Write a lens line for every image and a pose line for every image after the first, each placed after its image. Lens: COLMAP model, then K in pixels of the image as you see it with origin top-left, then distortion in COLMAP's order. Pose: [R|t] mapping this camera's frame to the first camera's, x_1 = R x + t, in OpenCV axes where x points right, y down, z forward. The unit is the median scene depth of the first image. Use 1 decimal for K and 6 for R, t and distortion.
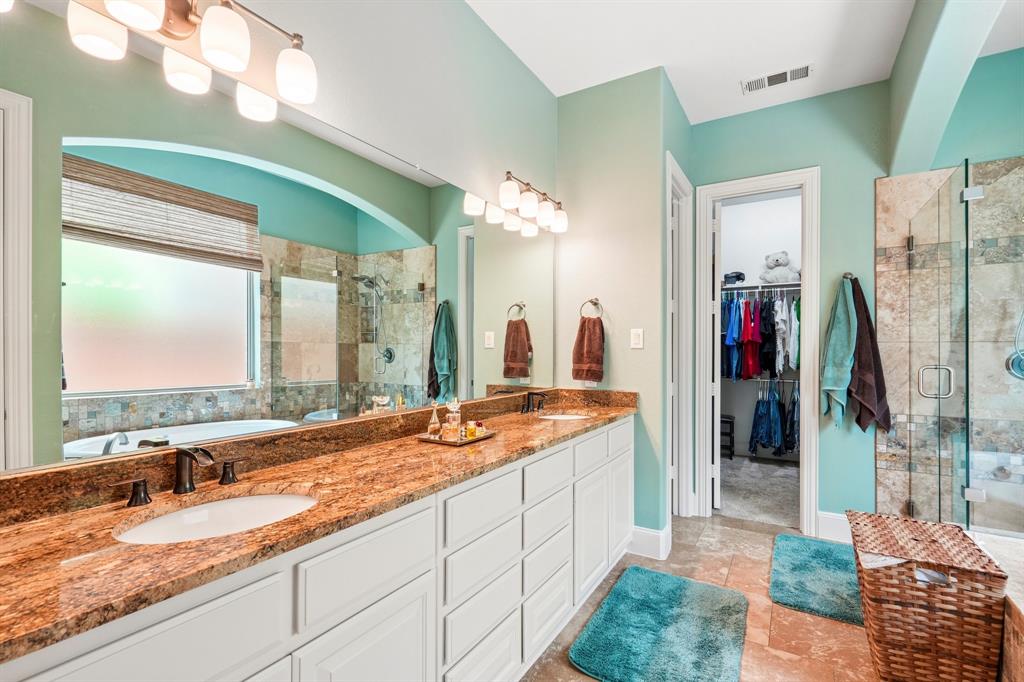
lens RADIAL K [[460.9, 0, 513.5], [0, 460.9, 345.7], [0, 0, 1]] dist [-0.003838, 0.001327]
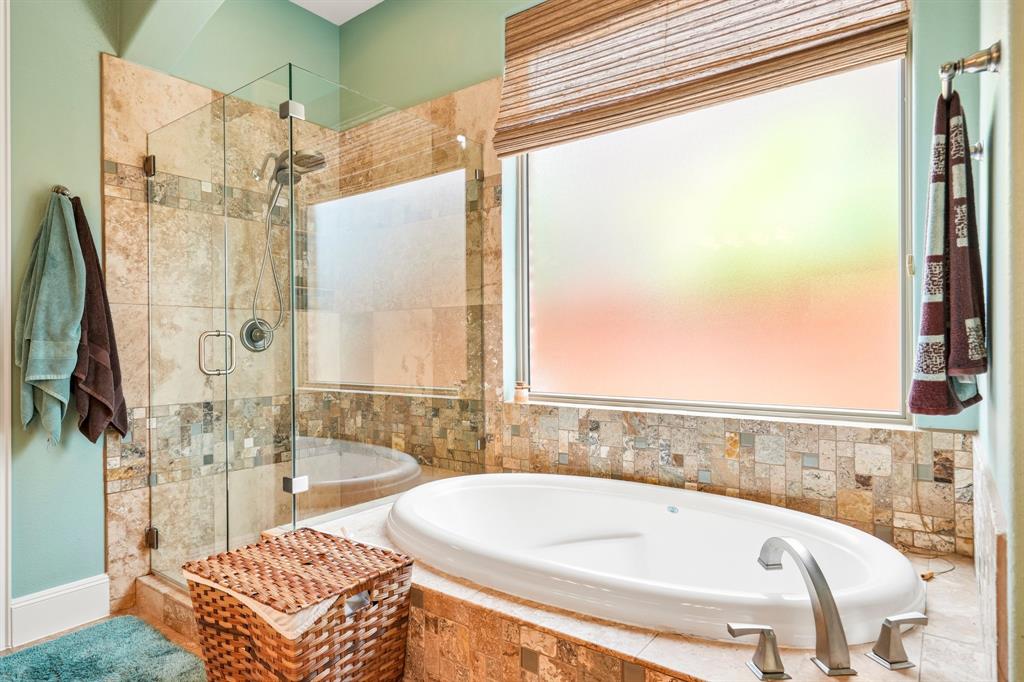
lens RADIAL K [[587.1, 0, 513.0], [0, 587.1, 343.2], [0, 0, 1]] dist [0.005782, 0.001045]
pose [[0.091784, -0.005336, 0.995765, 0.006107], [0.000208, 0.999986, 0.005340, 0.046818], [-0.995779, -0.000283, 0.091784, 0.353670]]
